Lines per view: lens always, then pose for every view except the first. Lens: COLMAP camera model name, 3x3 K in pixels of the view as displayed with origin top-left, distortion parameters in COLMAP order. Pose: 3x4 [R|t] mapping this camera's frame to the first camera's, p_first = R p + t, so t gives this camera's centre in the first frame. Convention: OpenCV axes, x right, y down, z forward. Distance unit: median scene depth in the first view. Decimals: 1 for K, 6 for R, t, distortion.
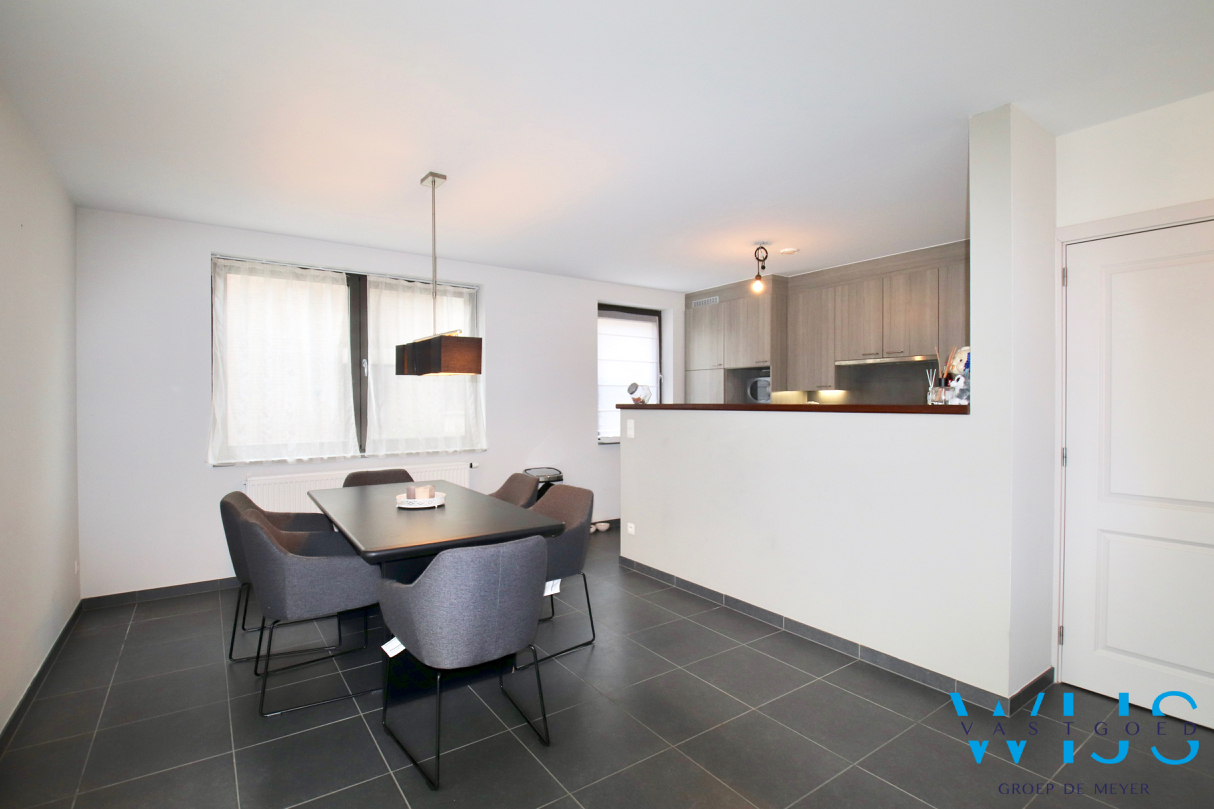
lens RADIAL K [[575.0, 0, 601.5], [0, 575.0, 406.8], [0, 0, 1]] dist [0.003402, -0.010441]
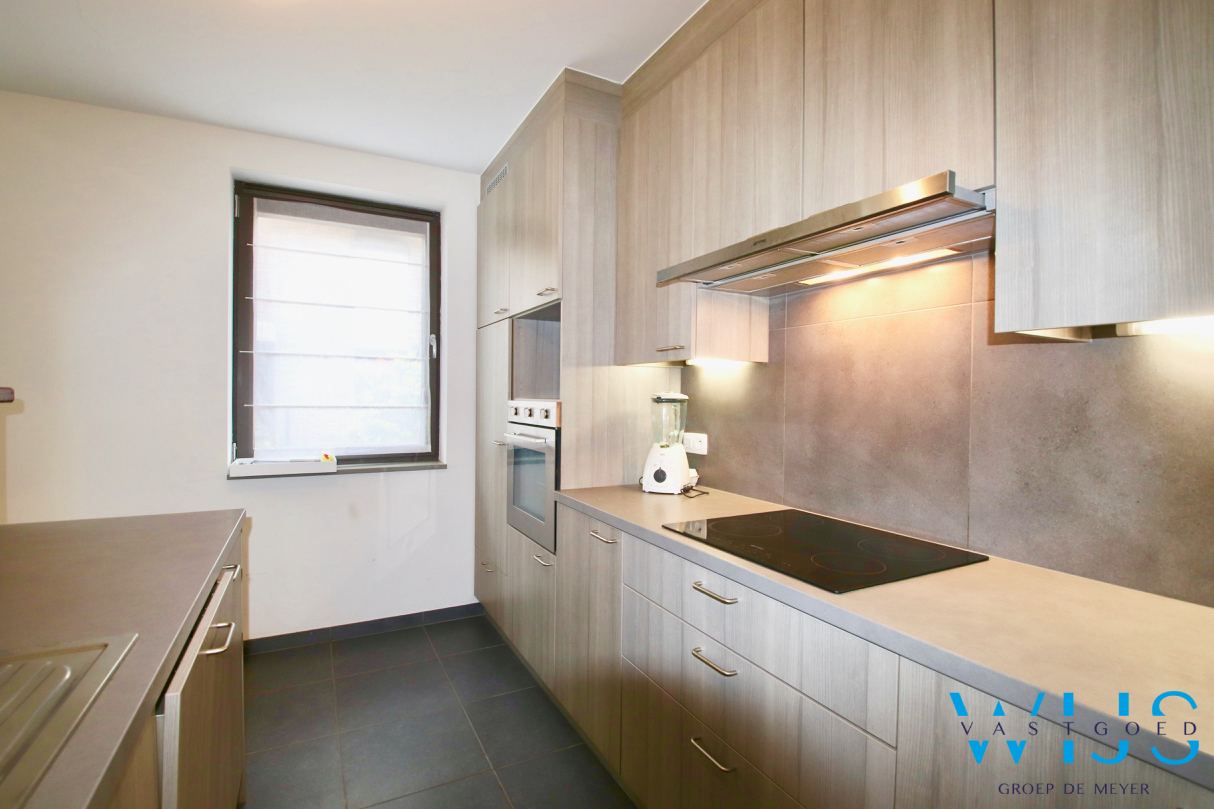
lens RADIAL K [[575.0, 0, 578.2], [0, 575.0, 393.9], [0, 0, 1]] dist [0.003402, -0.010441]
pose [[0.989233, 0.015445, -0.145529, 0.447172], [-0.016964, 0.999814, -0.009202, -0.003932], [0.145359, 0.011571, 0.989311, 0.755305]]
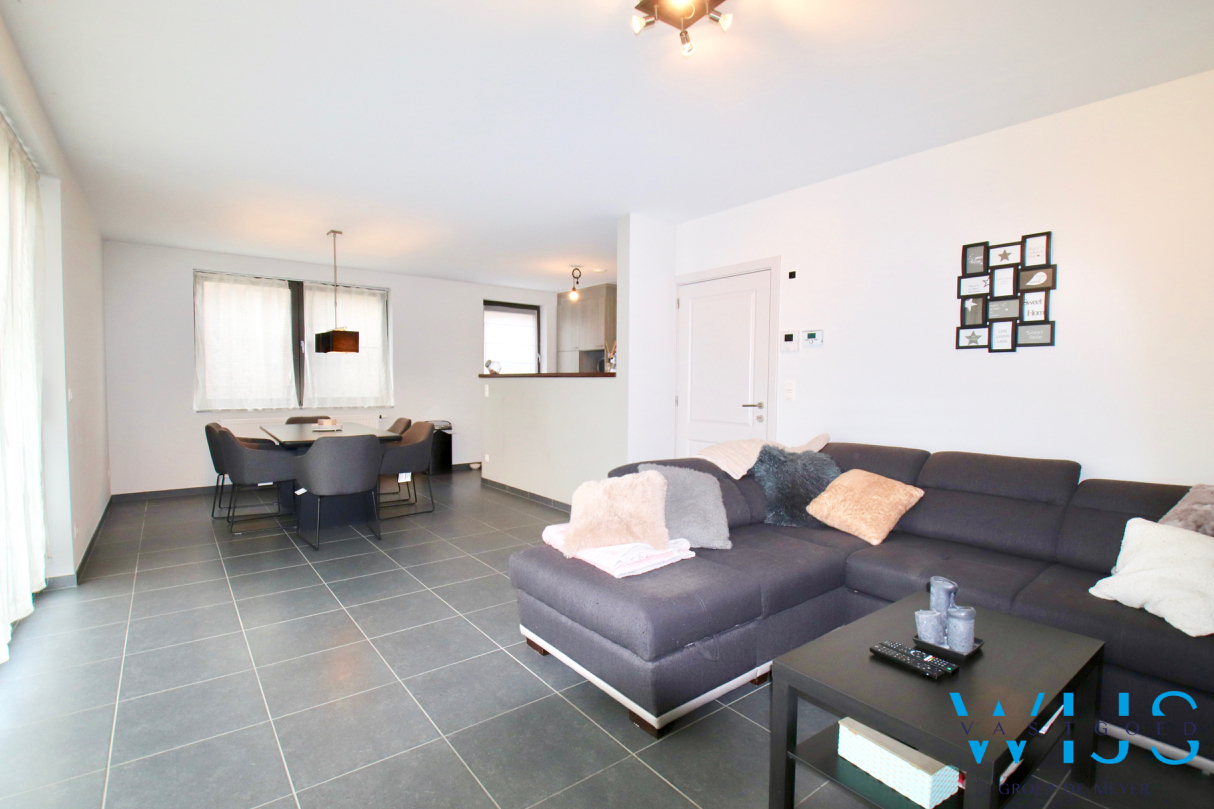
lens RADIAL K [[575.0, 0, 603.9], [0, 575.0, 407.5], [0, 0, 1]] dist [0.003402, -0.010441]
pose [[0.998880, 0.008421, 0.046553, 0.282659], [-0.010123, 0.999284, 0.036456, 0.023740], [-0.046212, -0.036887, 0.998250, -0.486425]]
